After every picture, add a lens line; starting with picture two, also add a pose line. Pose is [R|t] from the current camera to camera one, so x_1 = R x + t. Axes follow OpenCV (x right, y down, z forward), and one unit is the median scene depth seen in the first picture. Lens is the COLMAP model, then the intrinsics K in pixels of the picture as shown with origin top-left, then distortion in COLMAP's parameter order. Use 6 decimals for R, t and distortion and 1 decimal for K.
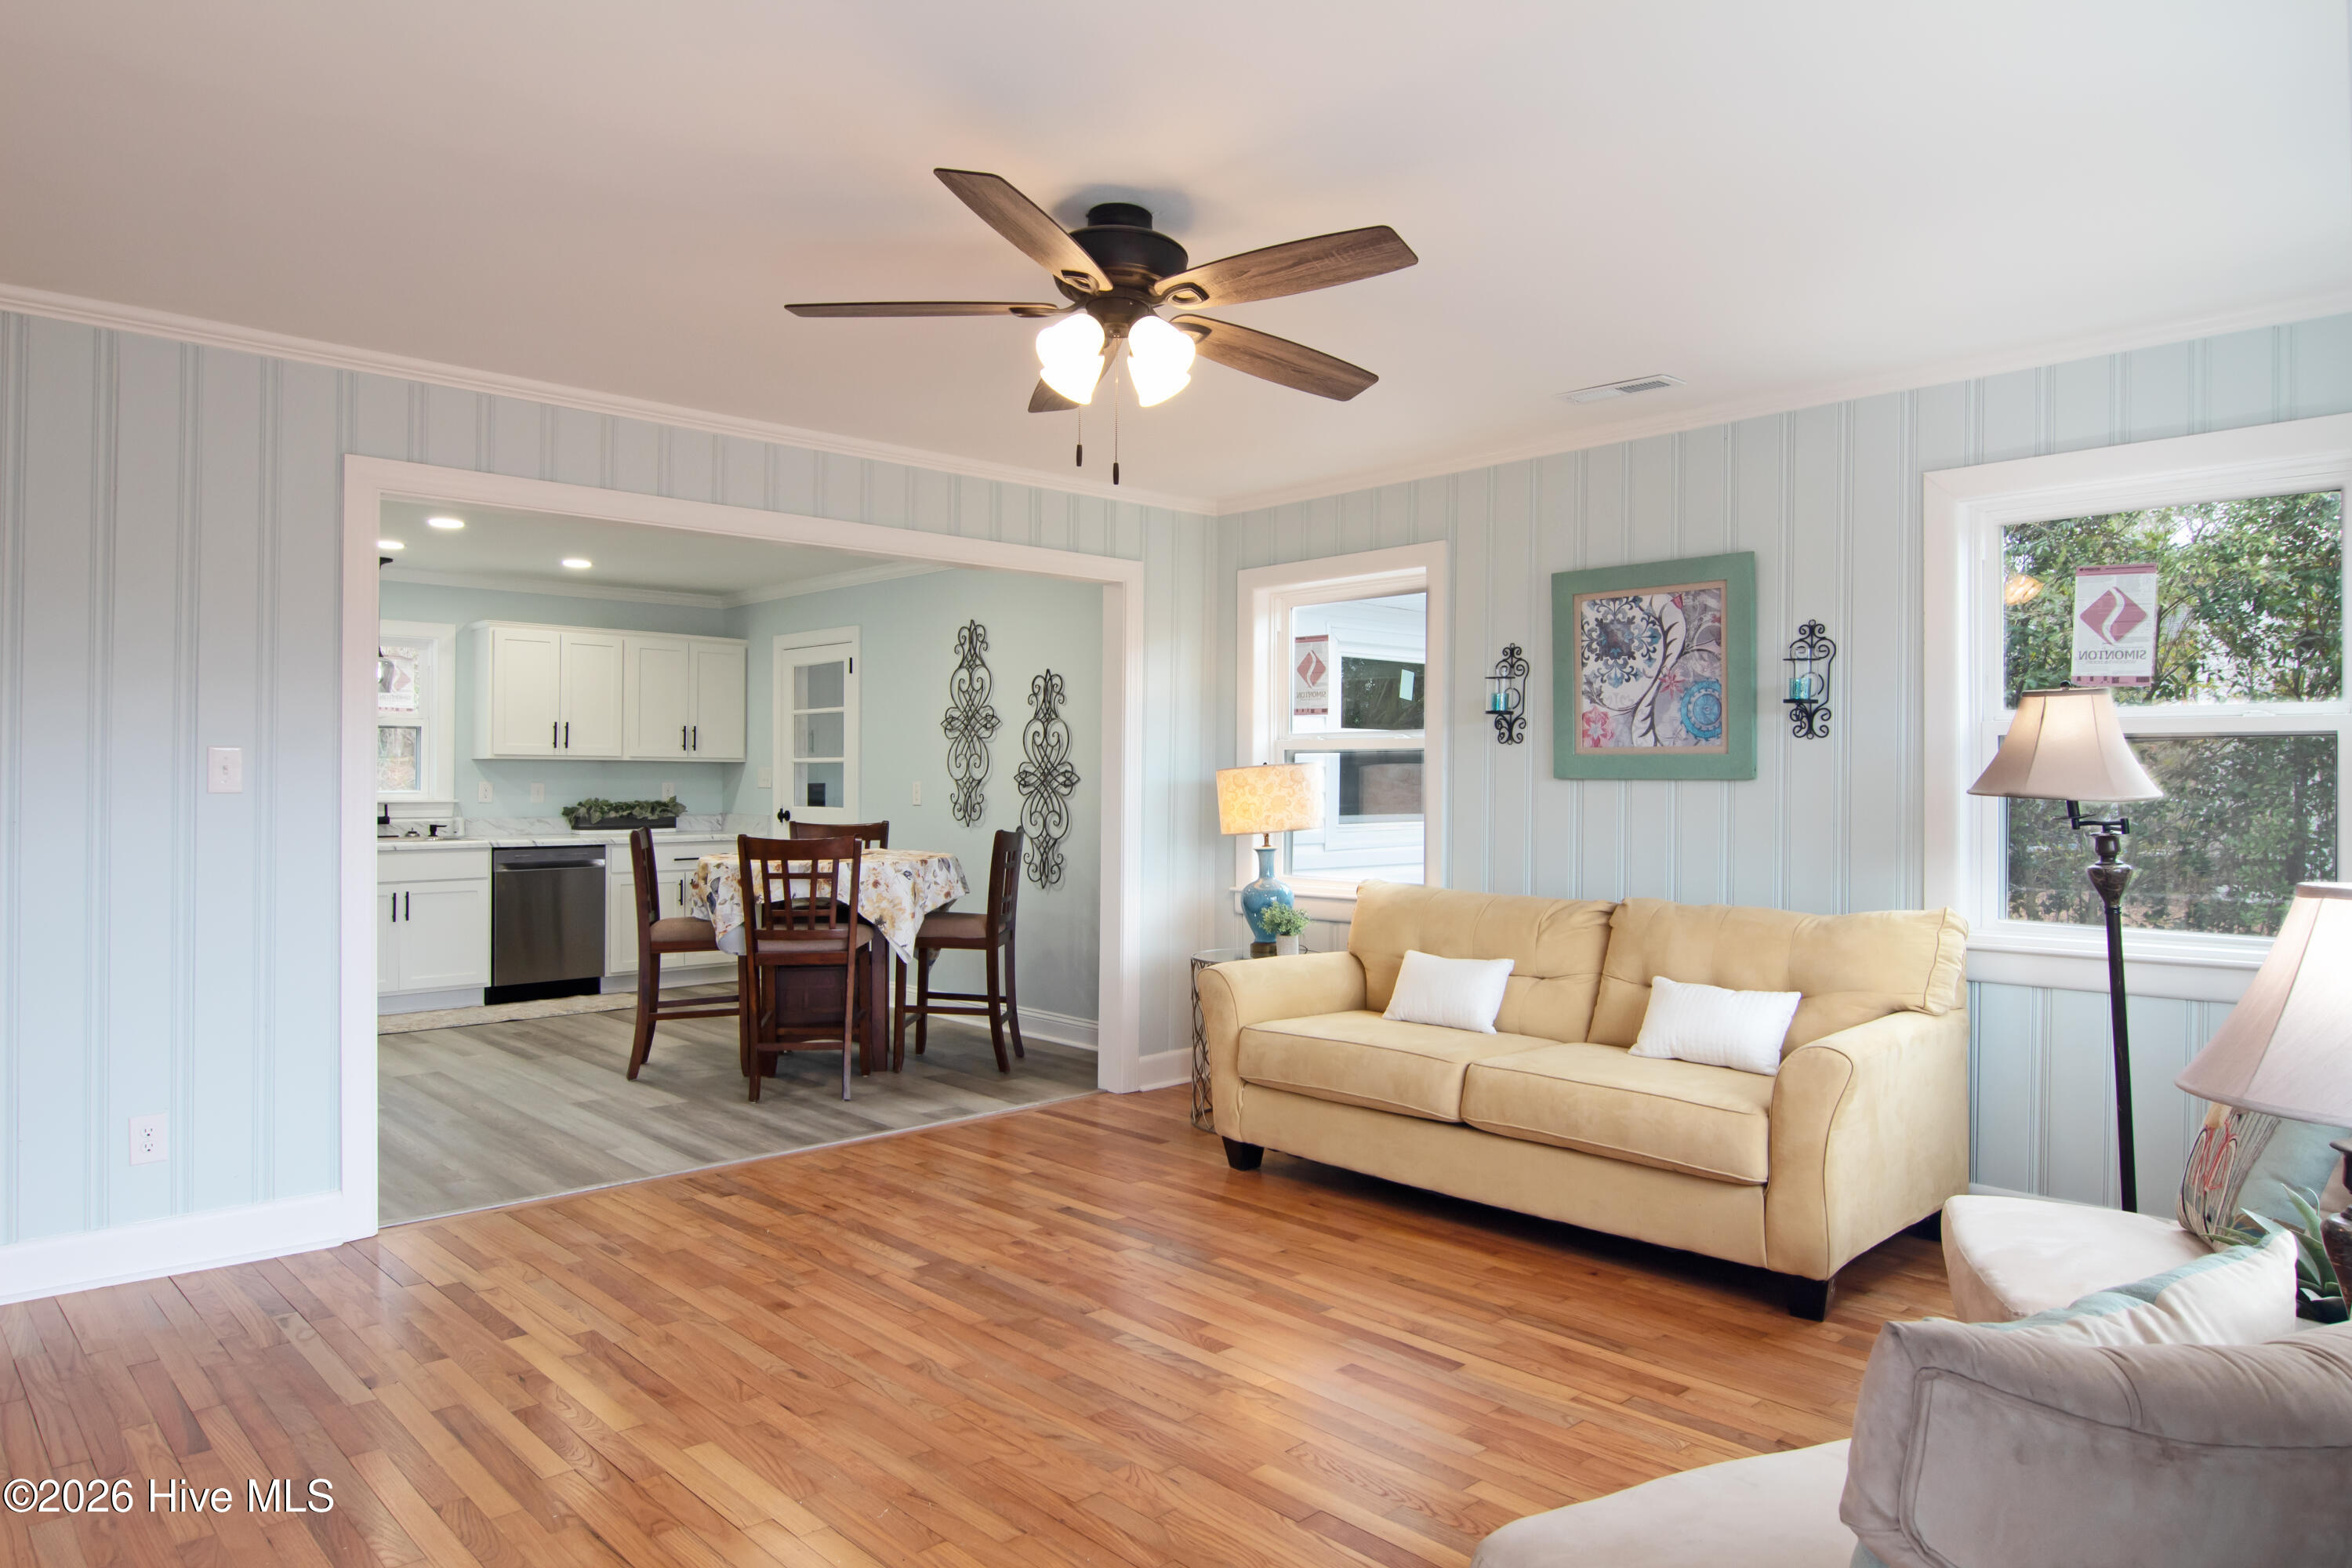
lens RADIAL K [[1419.7, 0, 1205.0], [0, 1419.7, 773.7], [0, 0, 1]] dist [-0.013464, 0.014524]
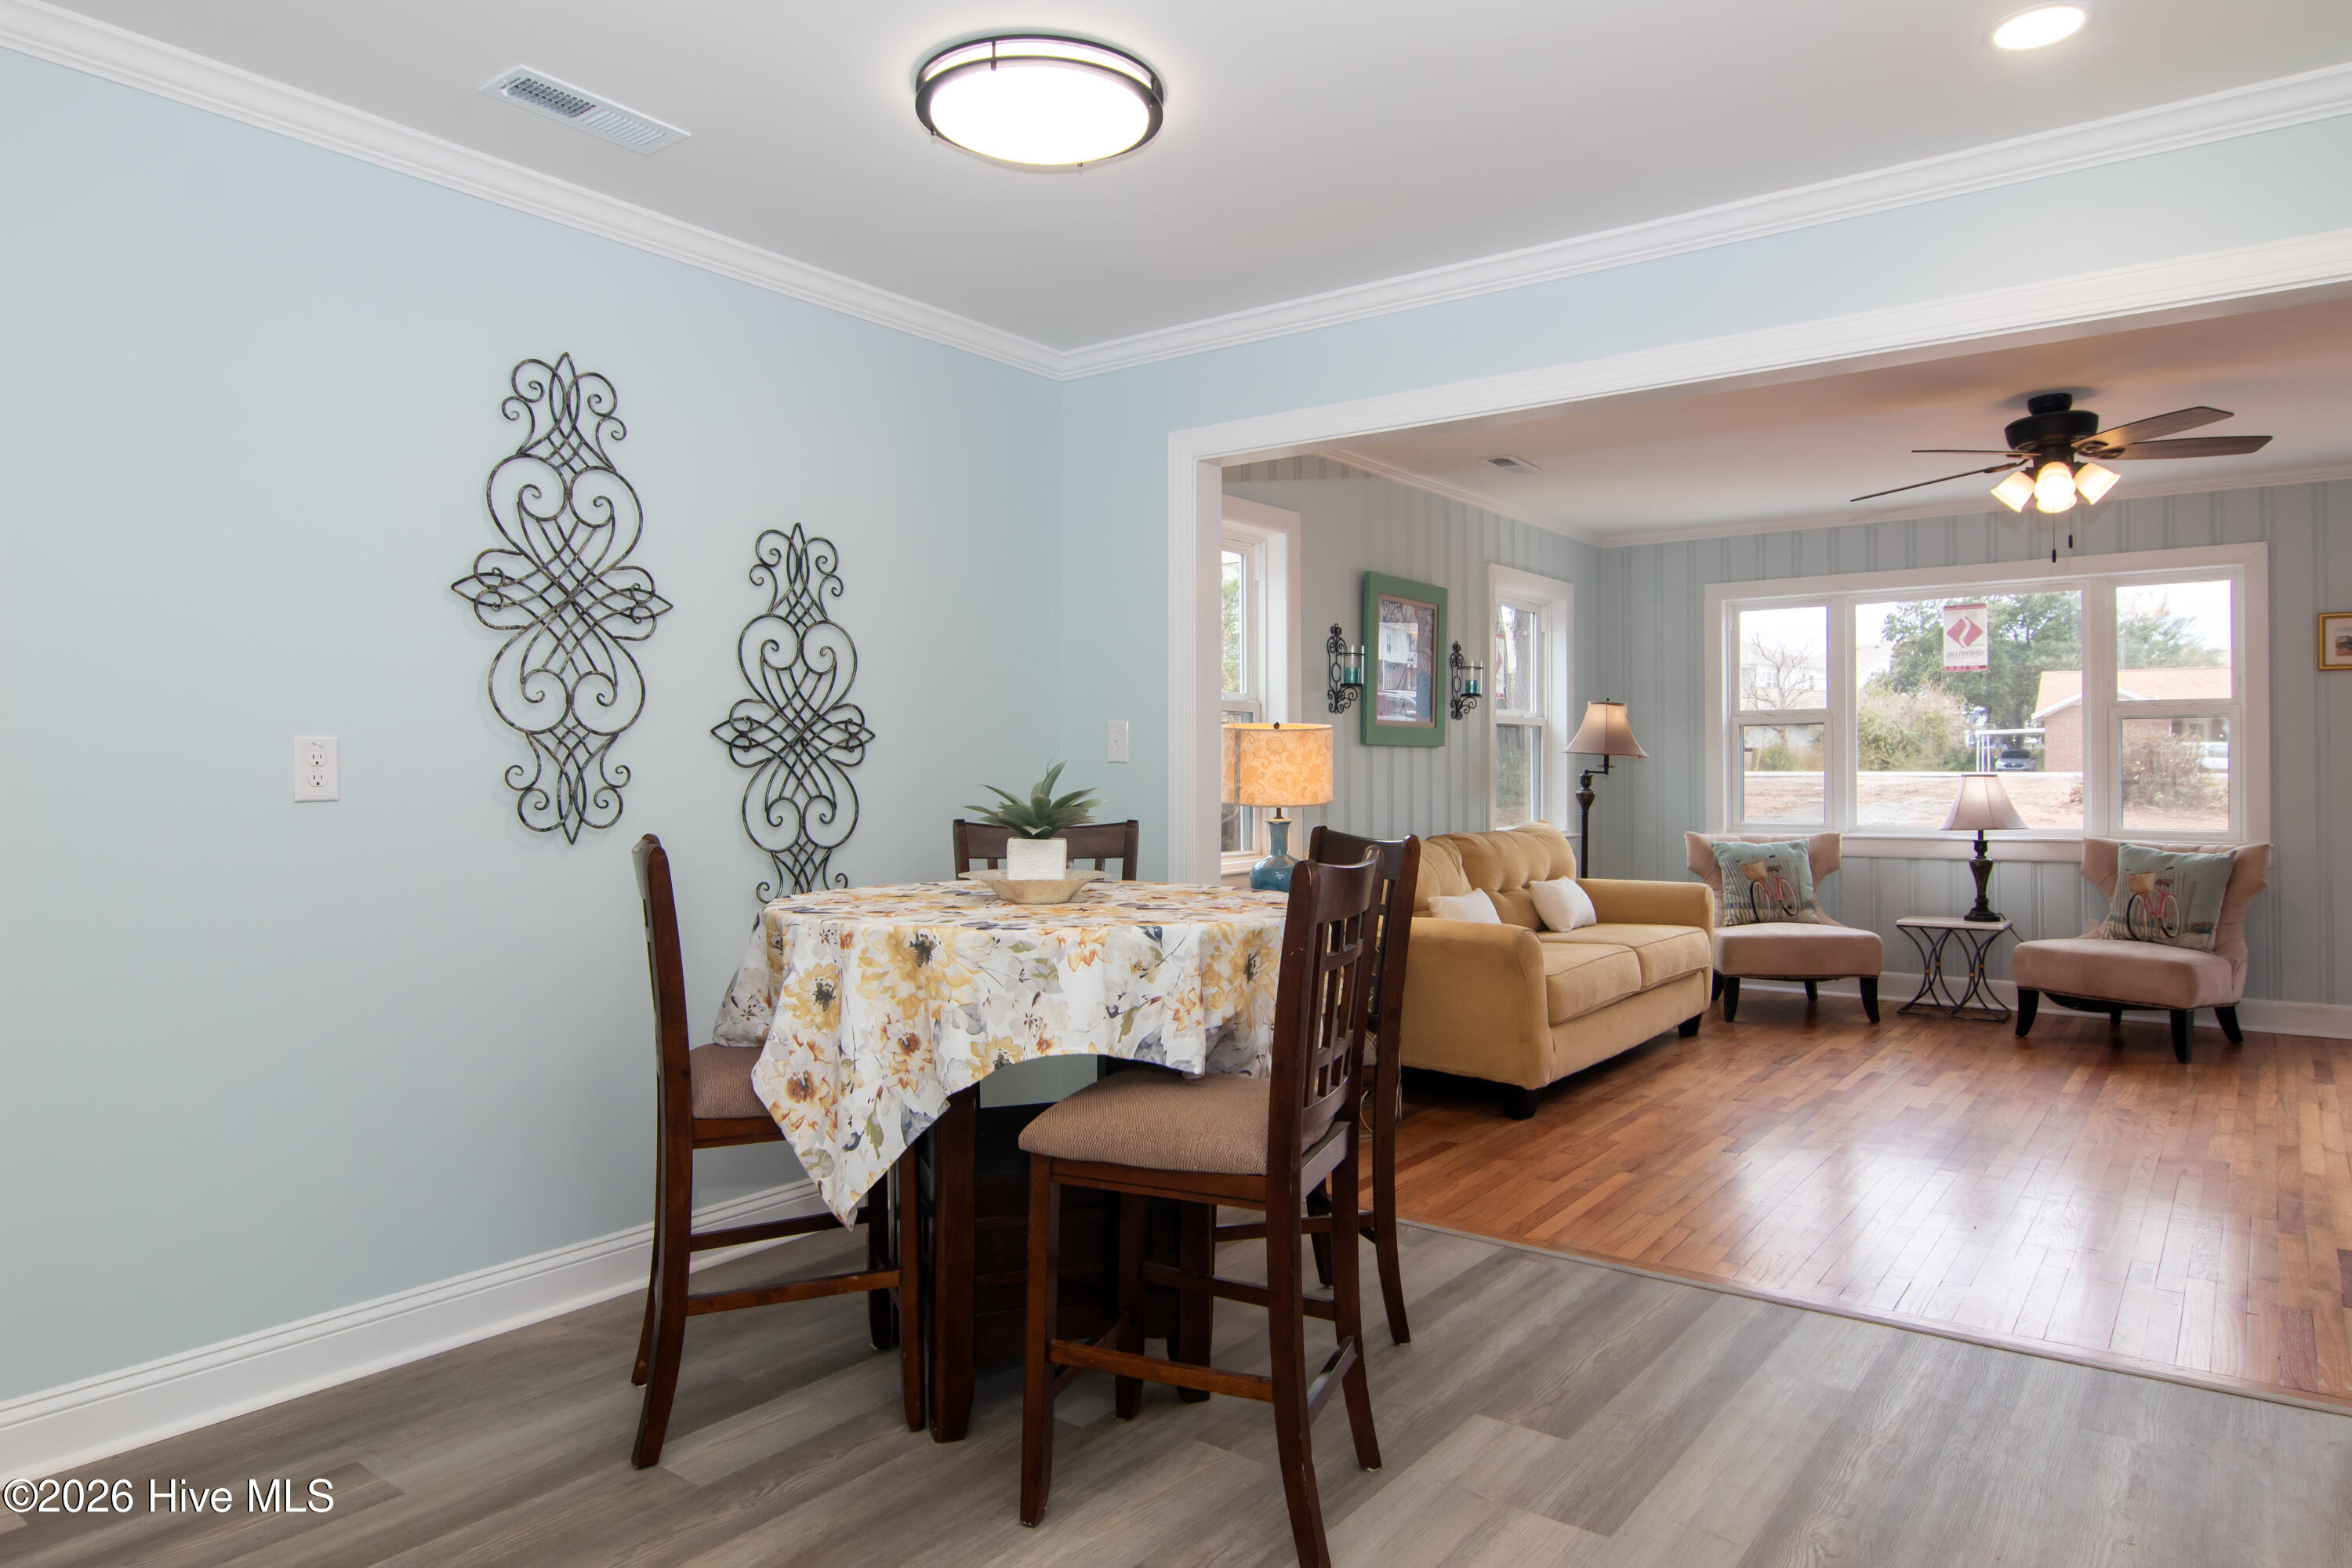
lens RADIAL K [[1490.0, 0, 1172.4], [0, 1490.0, 749.1], [0, 0, 1]] dist [-0.004666, -0.004494]
pose [[-0.159059, 0.006435, 0.987248, -0.942166], [-0.005844, 0.999955, -0.007459, 0.016916], [-0.987252, -0.006956, -0.159015, 1.332108]]
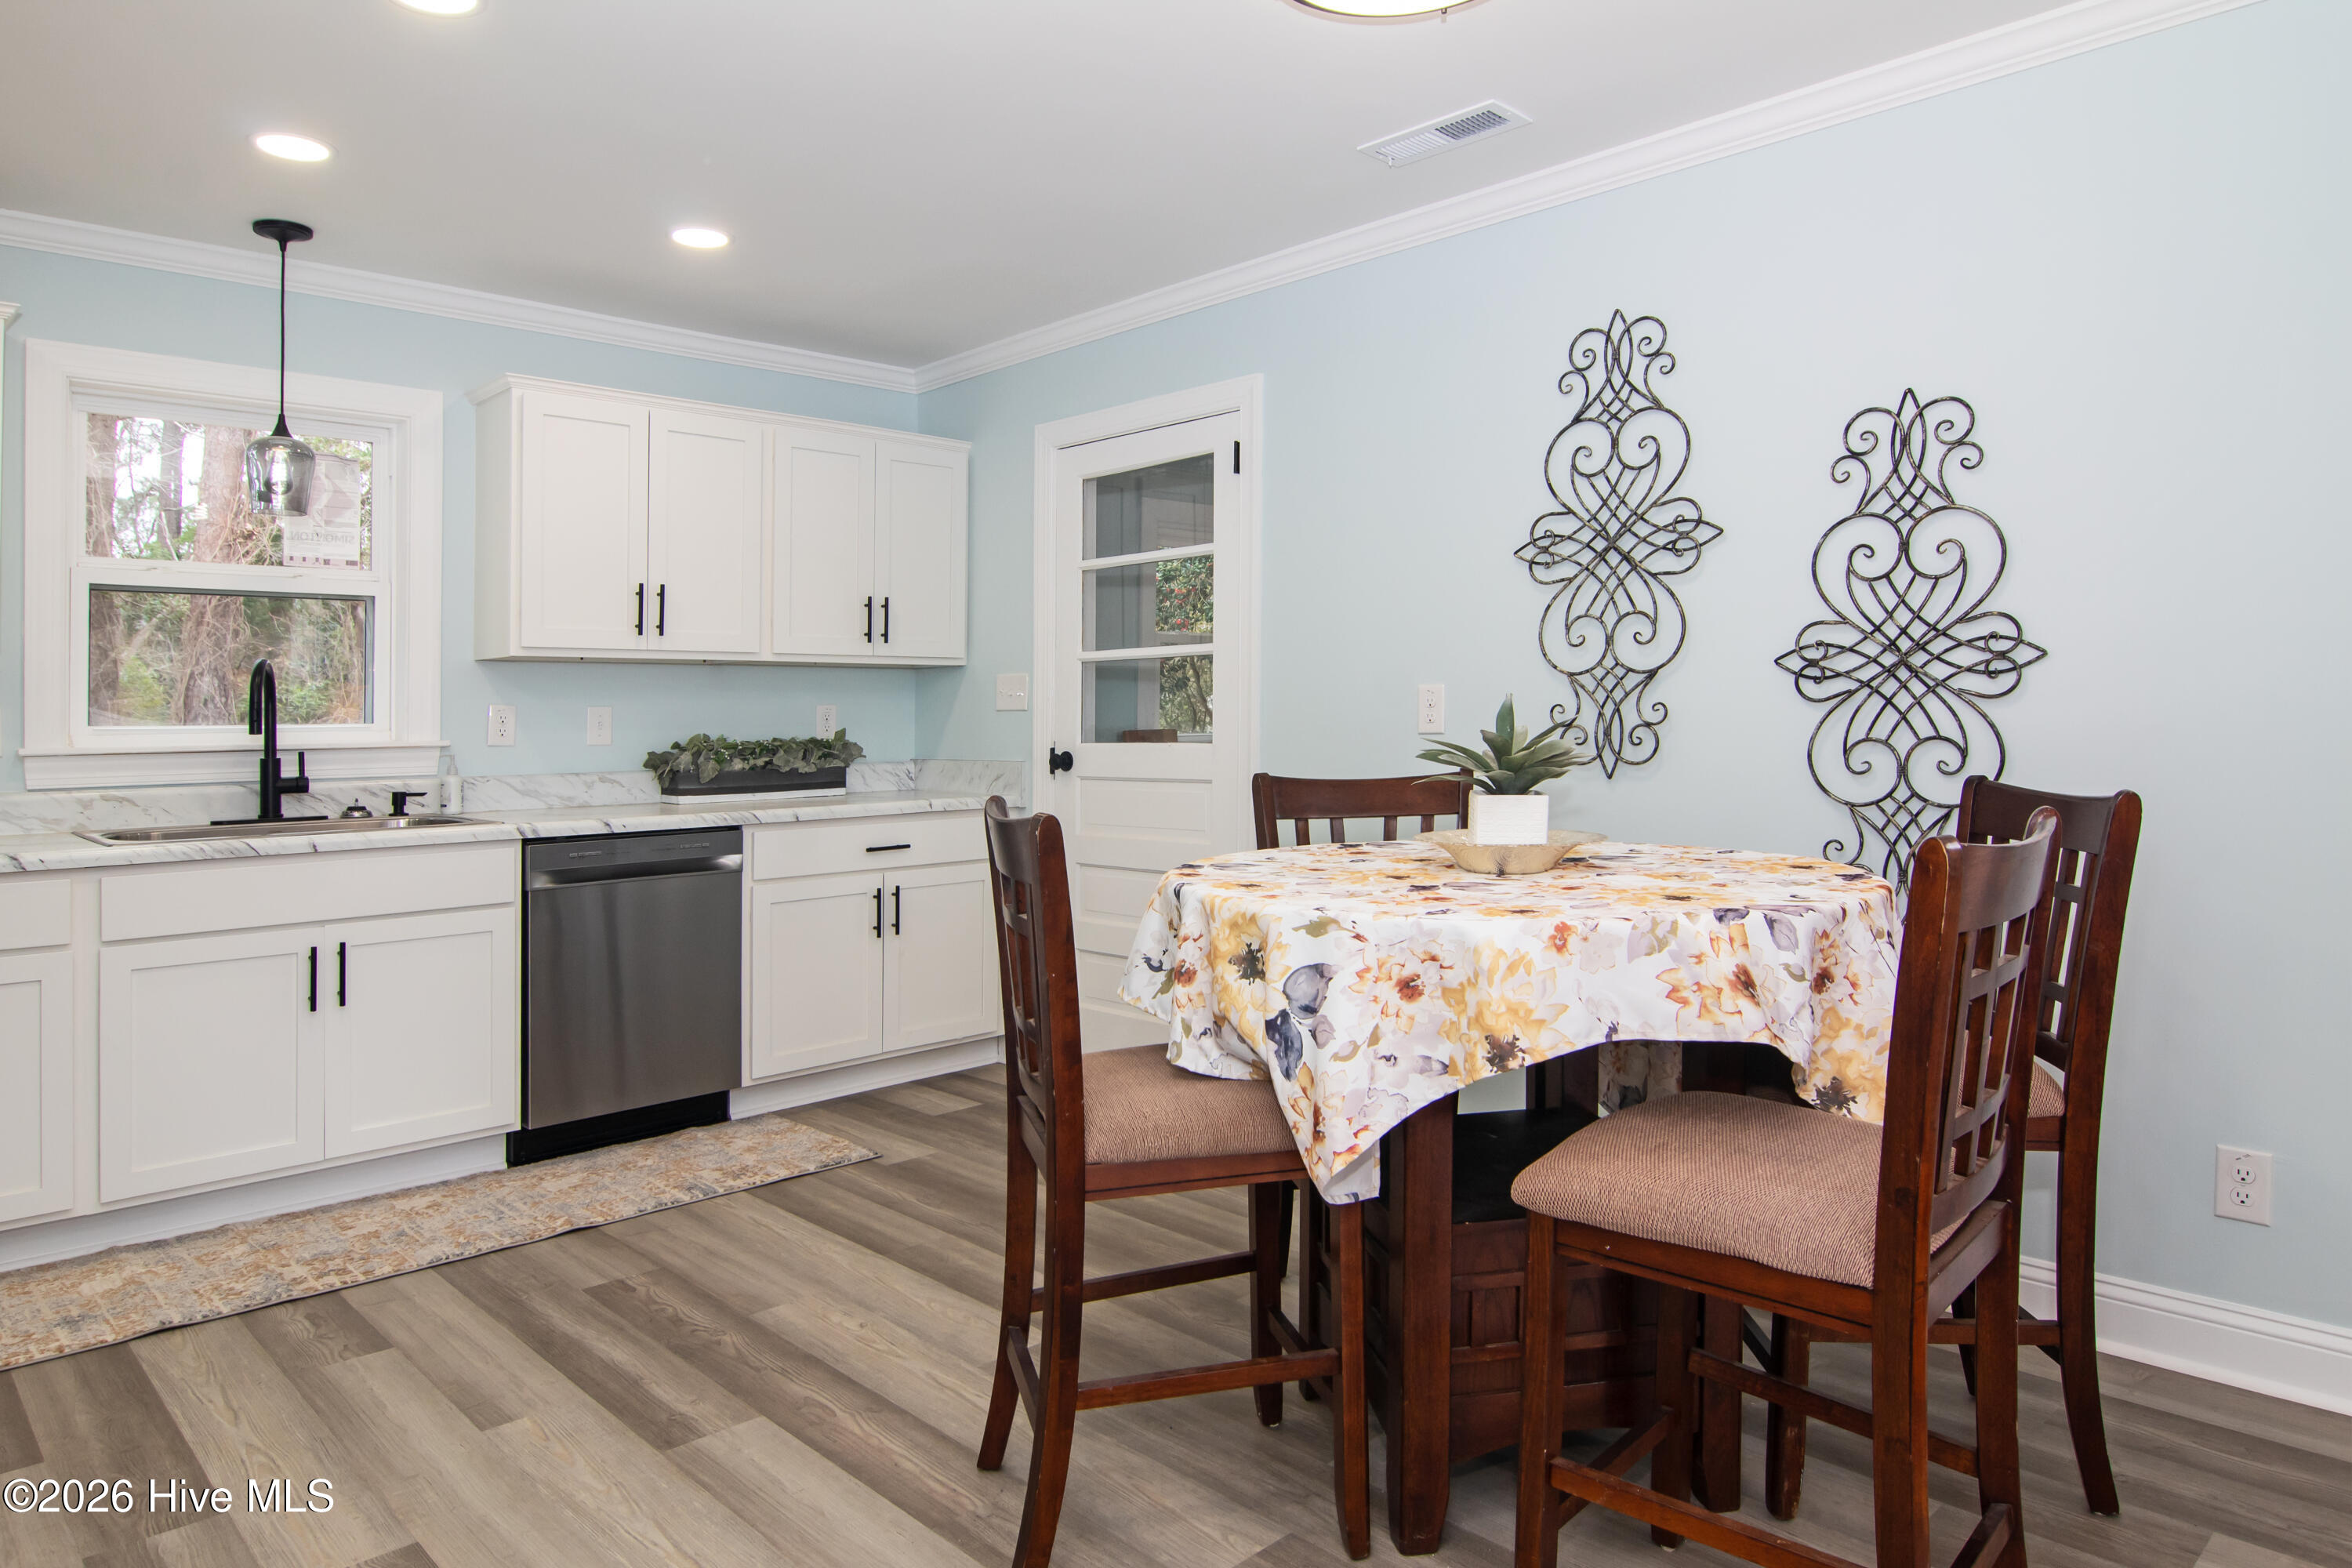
lens RADIAL K [[1419.7, 0, 1178.6], [0, 1419.7, 671.7], [0, 0, 1]] dist [-0.013464, 0.014524]
pose [[0.999836, -0.018055, 0.001505, -0.450461], [0.018090, 0.999445, -0.027957, 0.021033], [-0.000999, 0.027980, 0.999608, 0.832584]]
